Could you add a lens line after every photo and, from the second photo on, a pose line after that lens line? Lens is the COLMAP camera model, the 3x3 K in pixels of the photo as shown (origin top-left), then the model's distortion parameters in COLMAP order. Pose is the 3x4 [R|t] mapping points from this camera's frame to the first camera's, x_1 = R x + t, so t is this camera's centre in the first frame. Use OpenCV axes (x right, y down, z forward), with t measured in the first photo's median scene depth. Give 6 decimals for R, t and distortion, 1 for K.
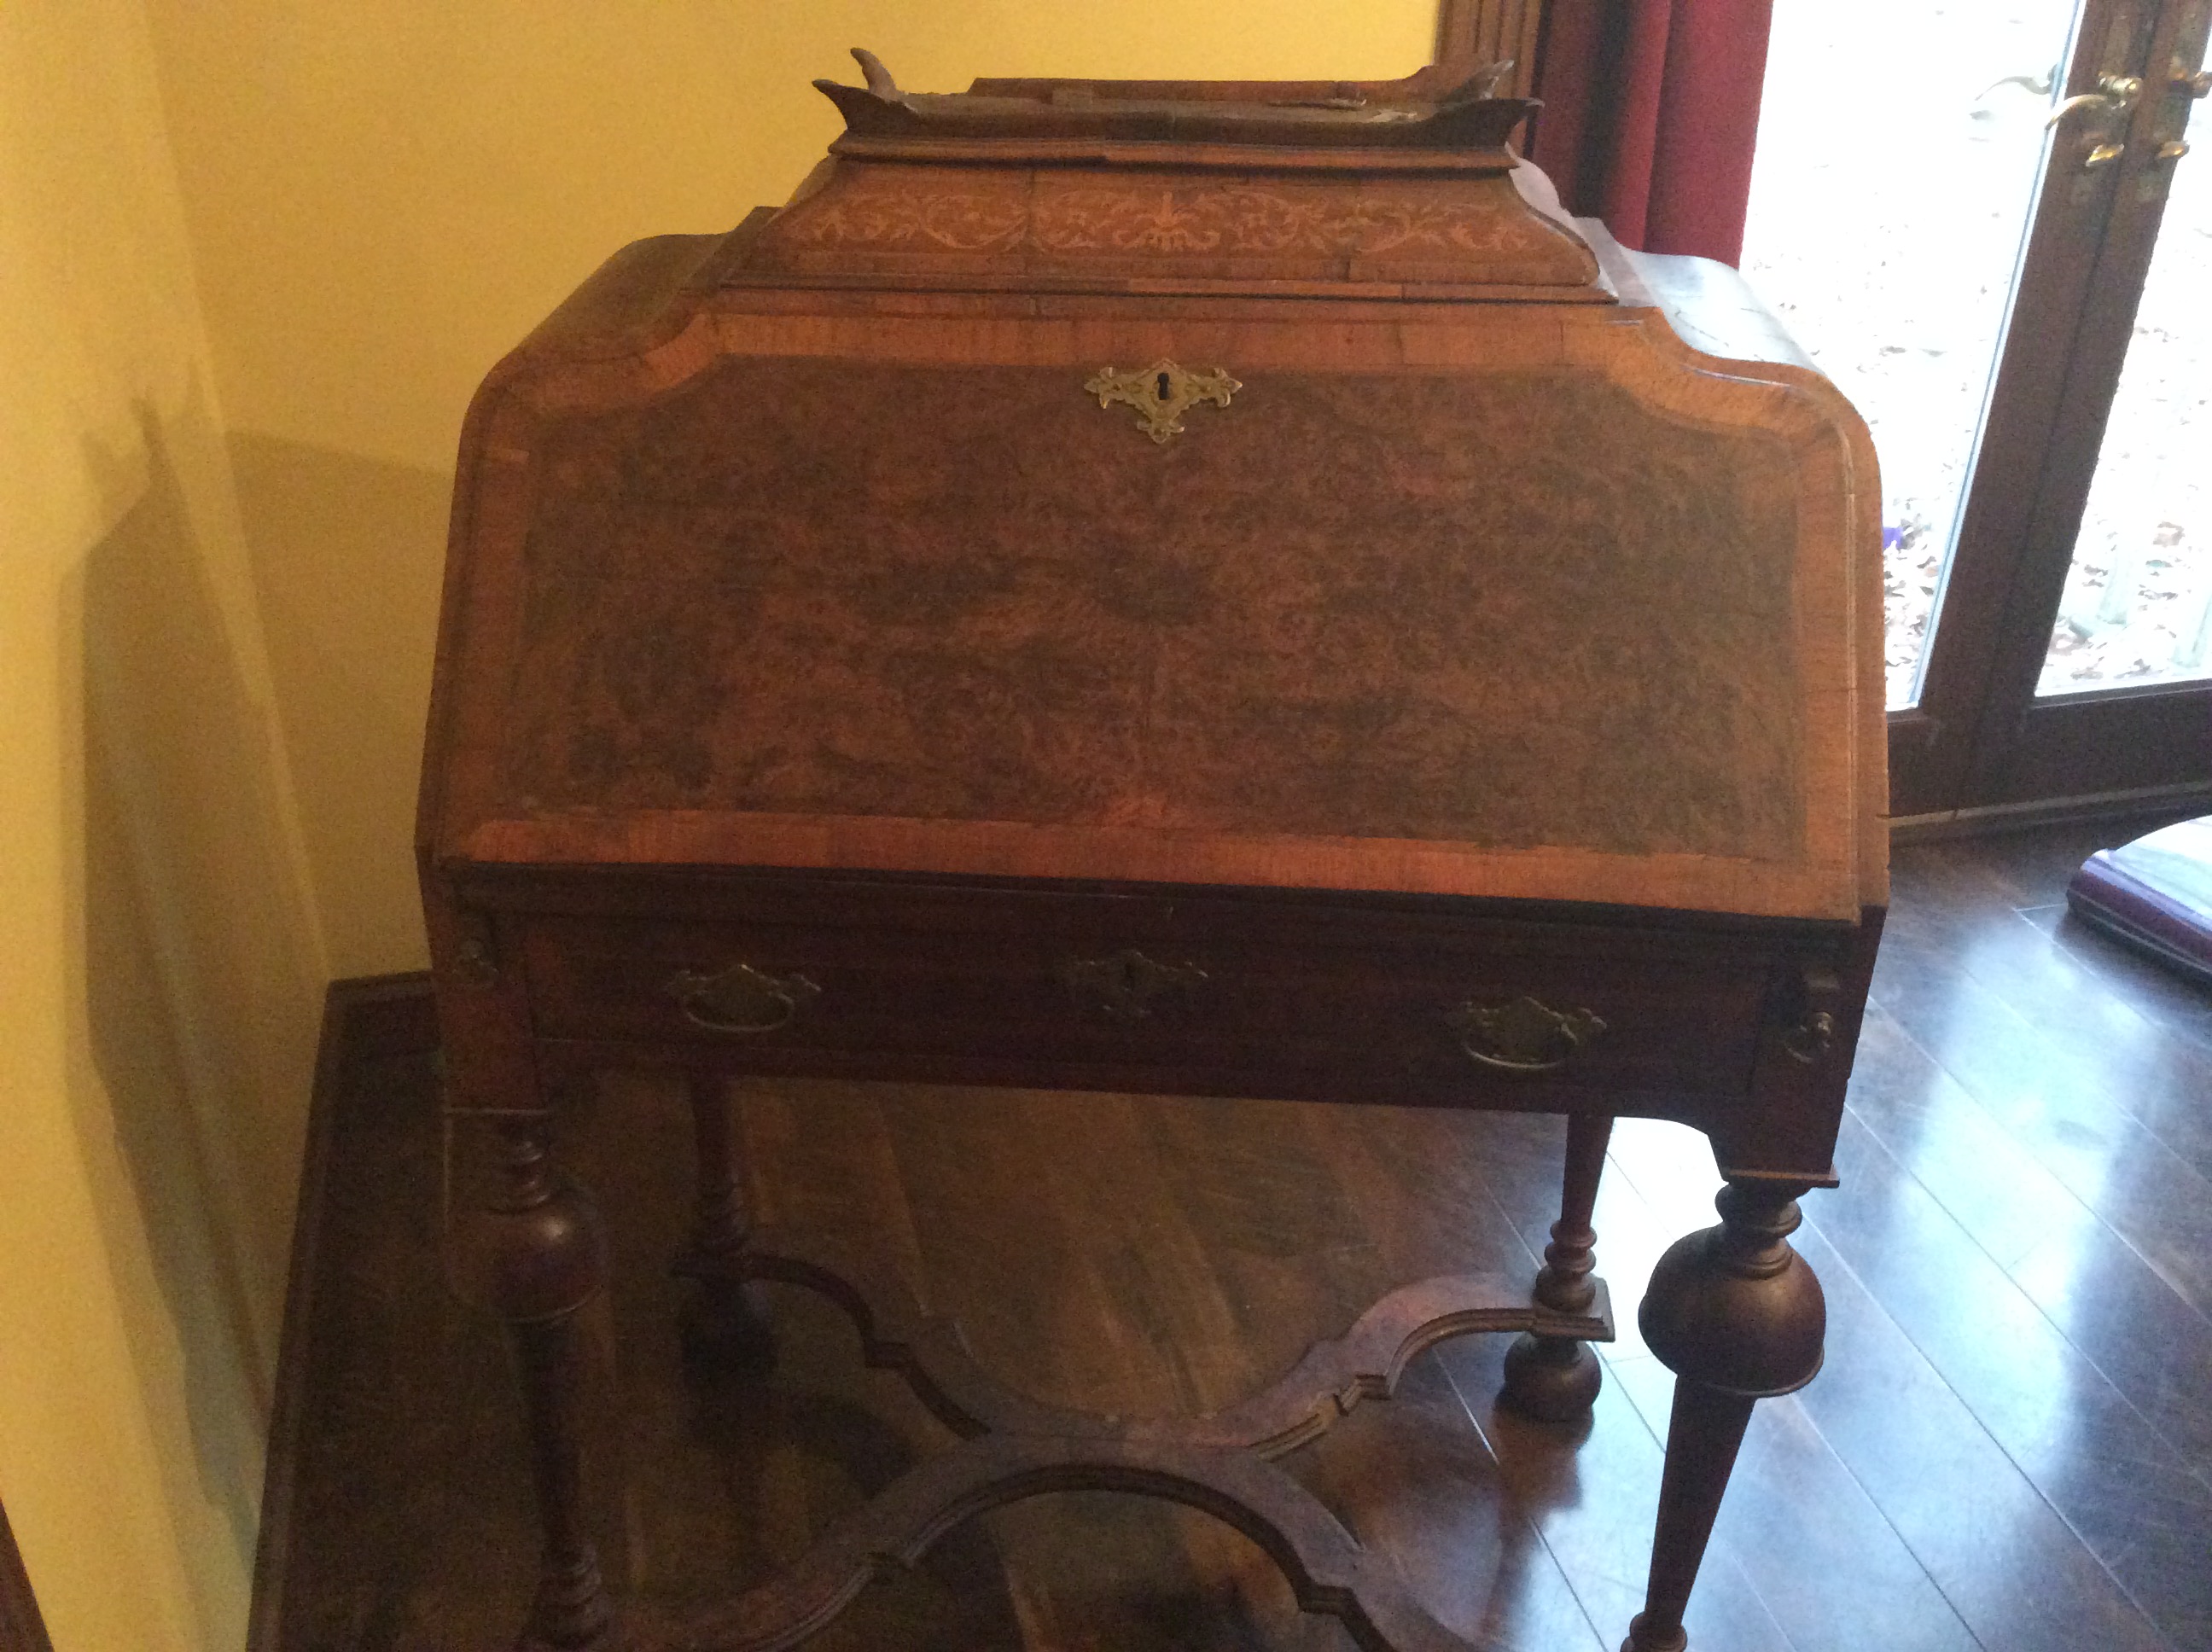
lens RADIAL K [[2019.9, 0, 1102.6], [0, 2019.9, 819.1], [0, 0, 1]] dist [0.018996, 0.000000]
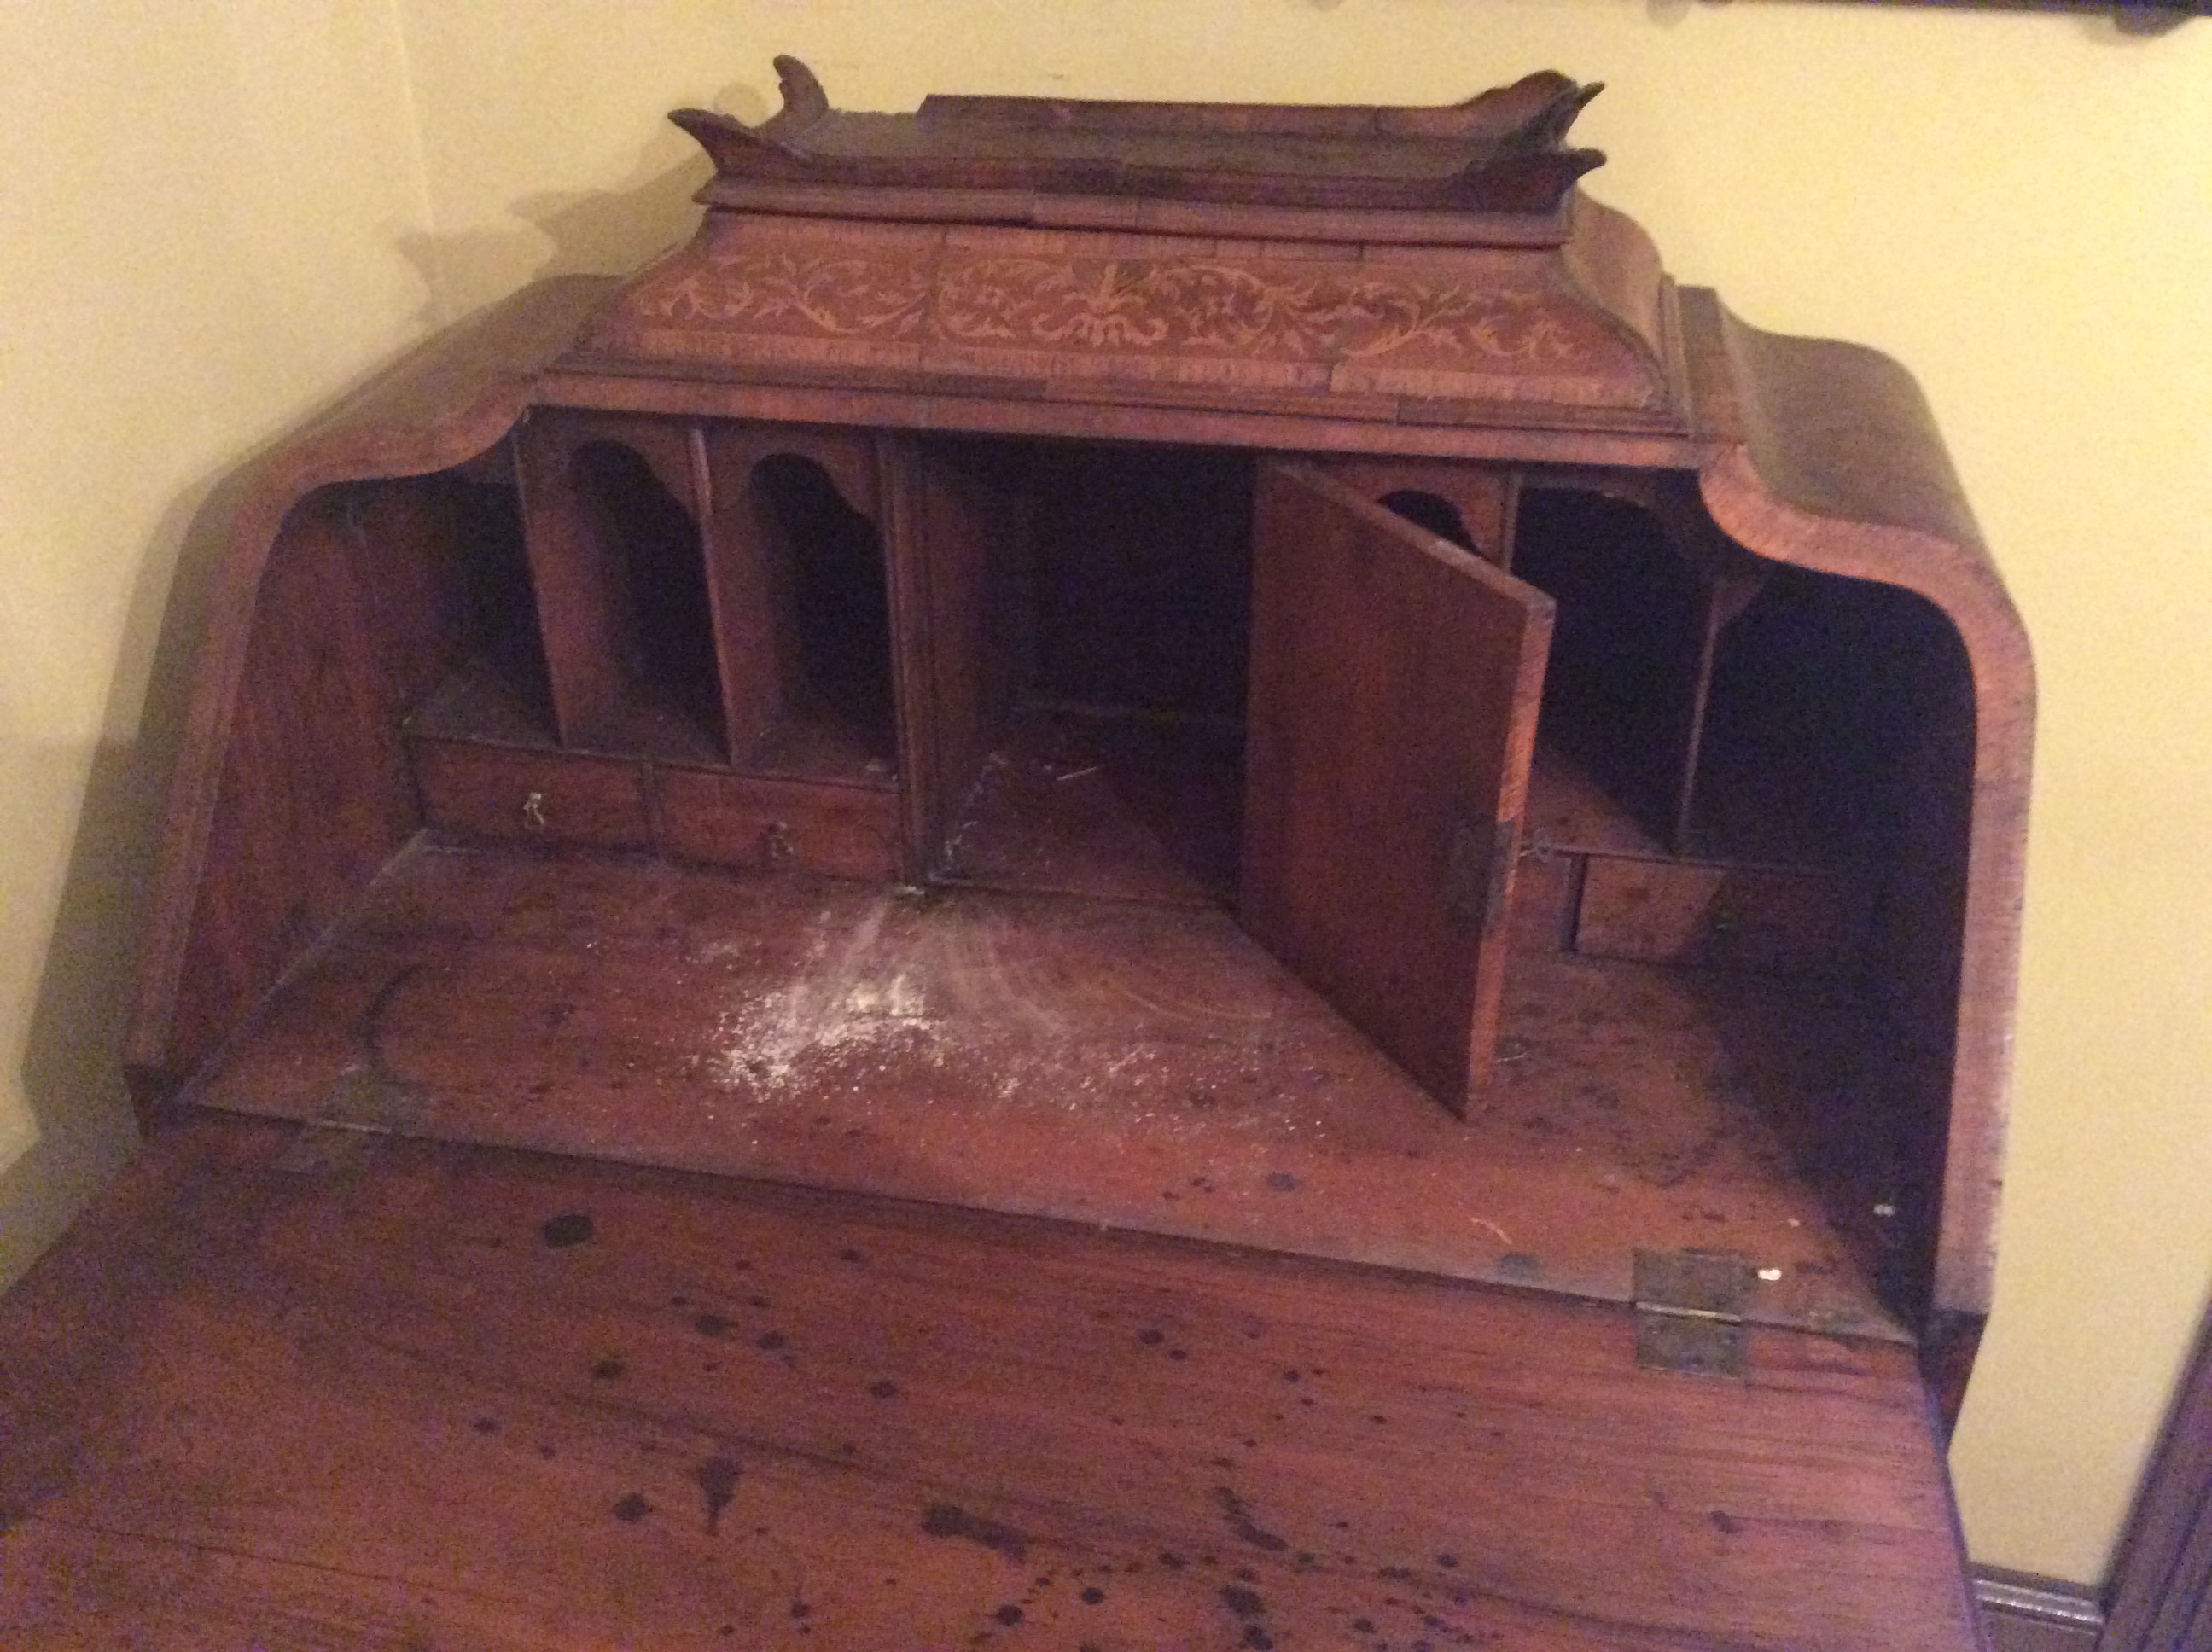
lens RADIAL K [[2019.9, 0, 1121.5], [0, 2019.9, 820.0], [0, 0, 1]] dist [0.018996, 0.000000]
pose [[0.992788, 0.054401, -0.106826, 0.136316], [-0.050407, 0.997938, 0.039745, -0.134532], [0.108768, -0.034074, 0.993483, 0.234757]]
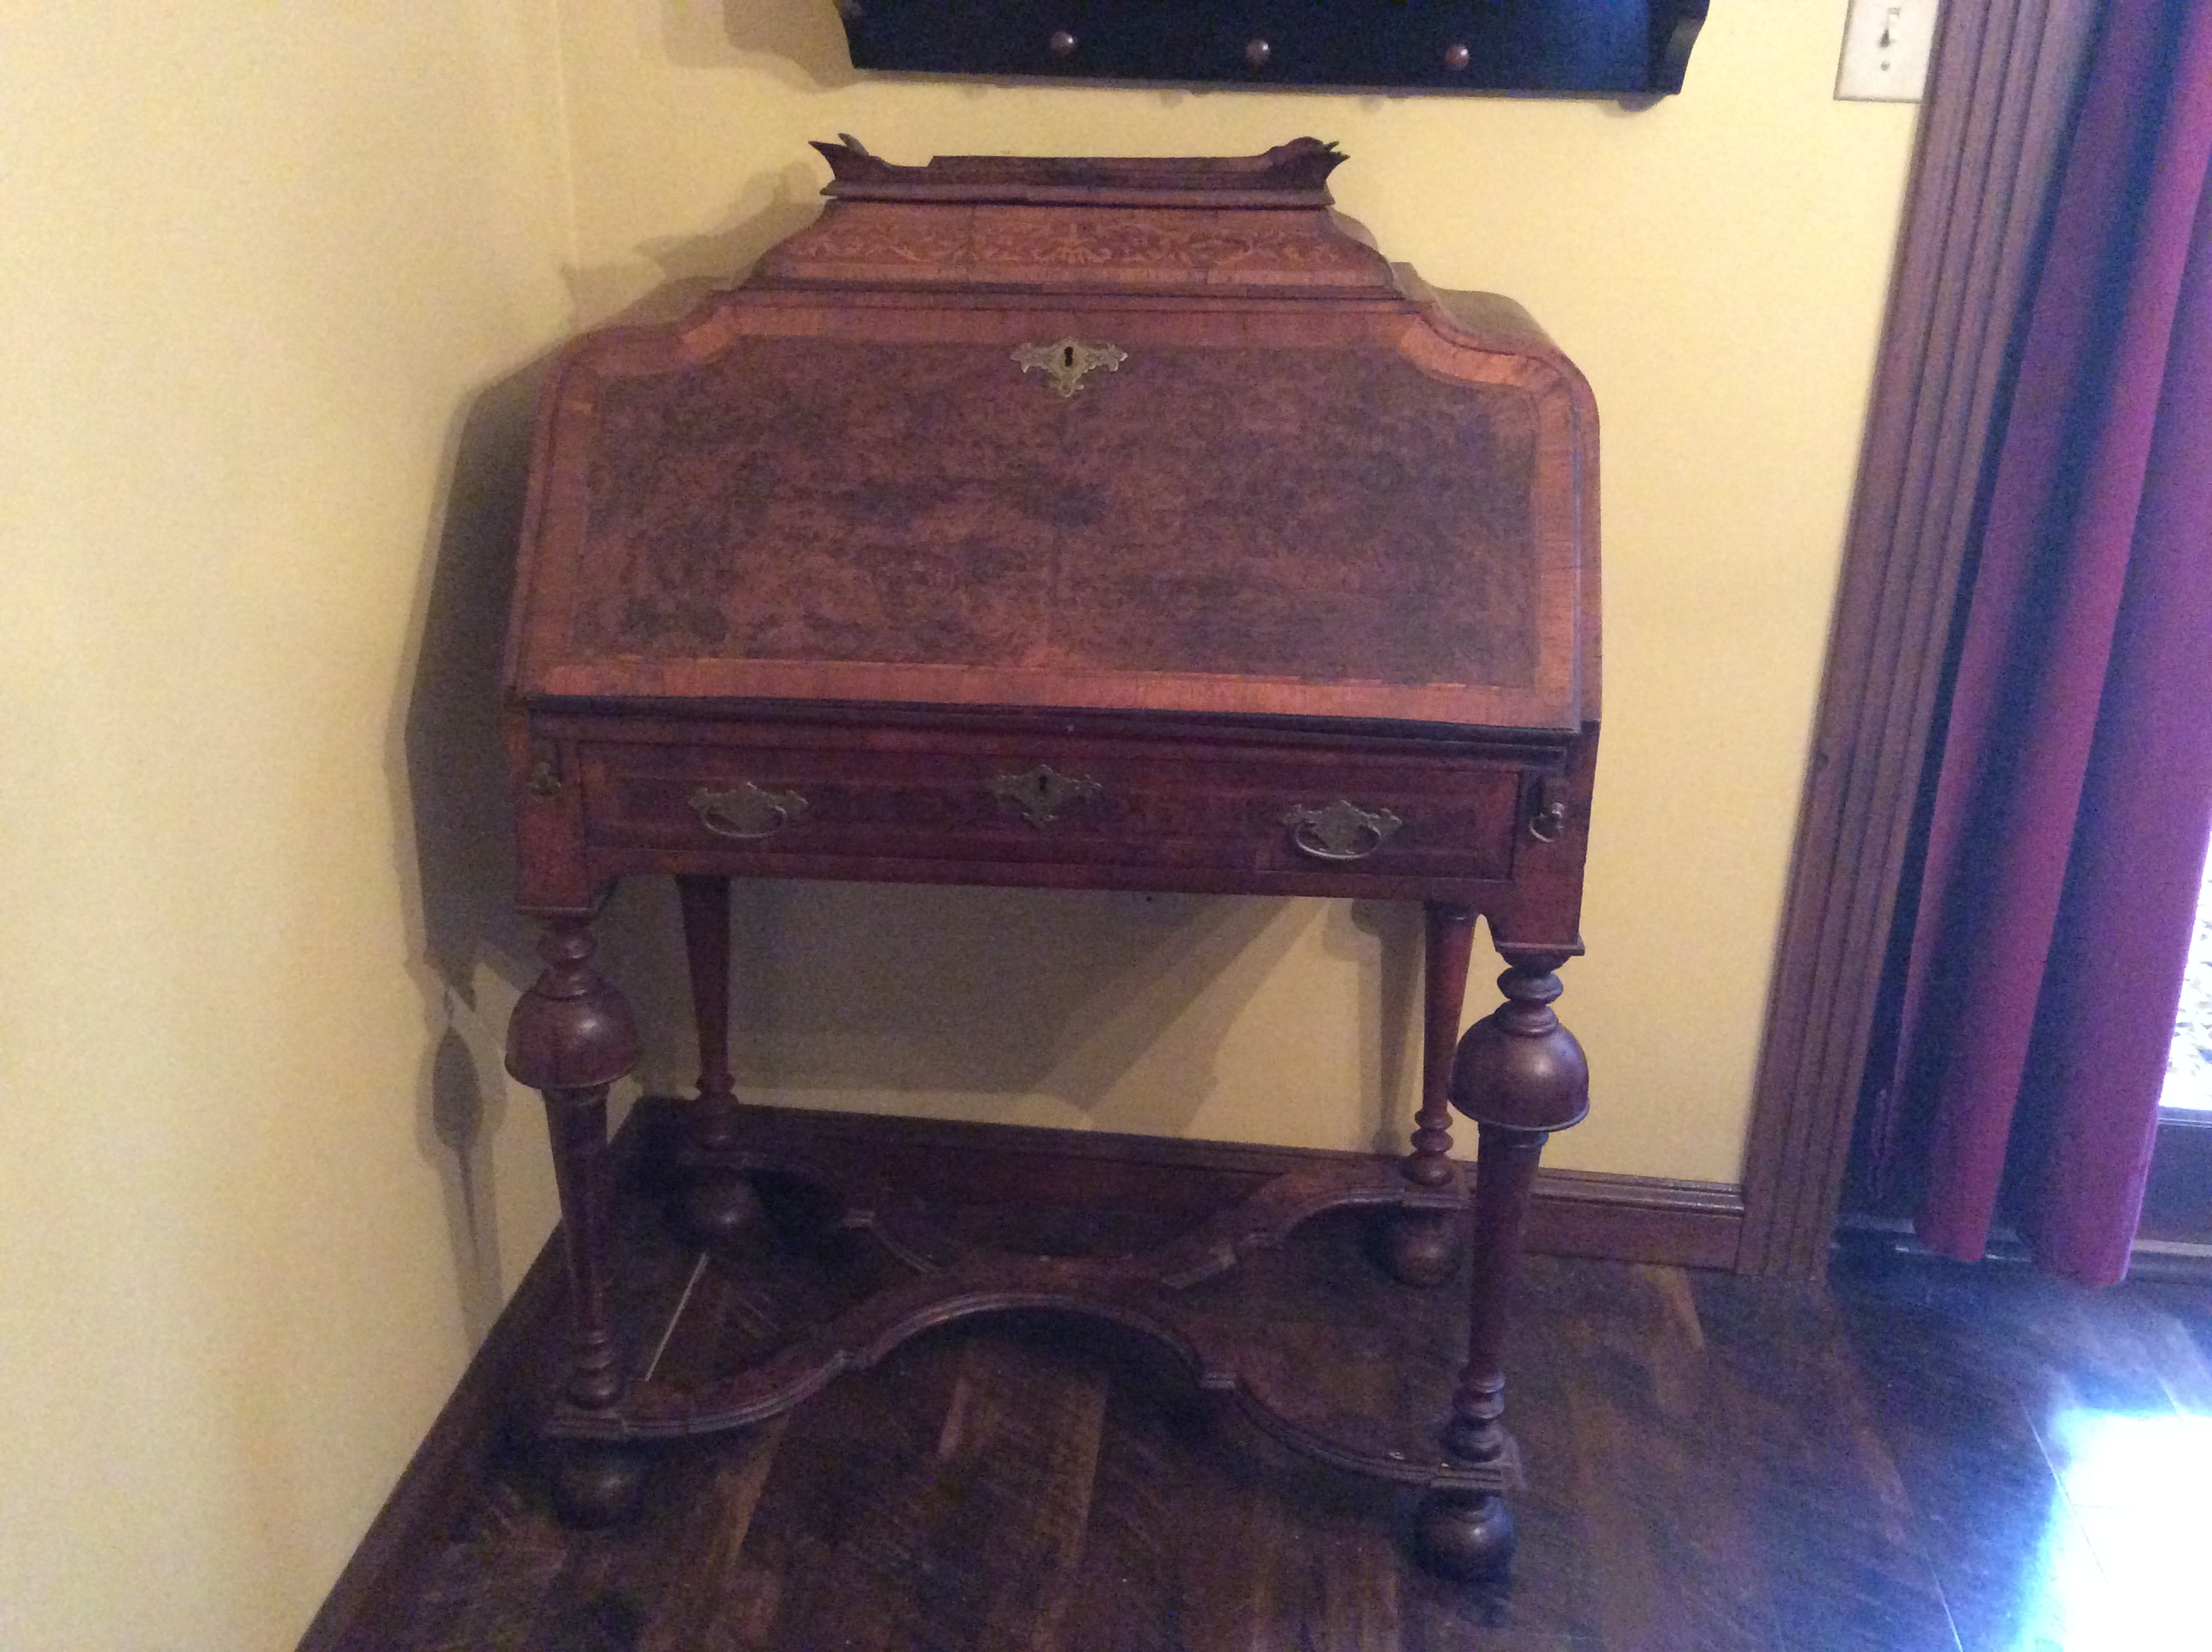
lens RADIAL K [[2019.9, 0, 1115.1], [0, 2019.9, 825.2], [0, 0, 1]] dist [0.018996, 0.000000]
pose [[0.999860, -0.001170, 0.016676, 0.038351], [0.002842, 0.994922, -0.100610, 0.231840], [-0.016474, 0.100643, 0.994786, -0.306485]]
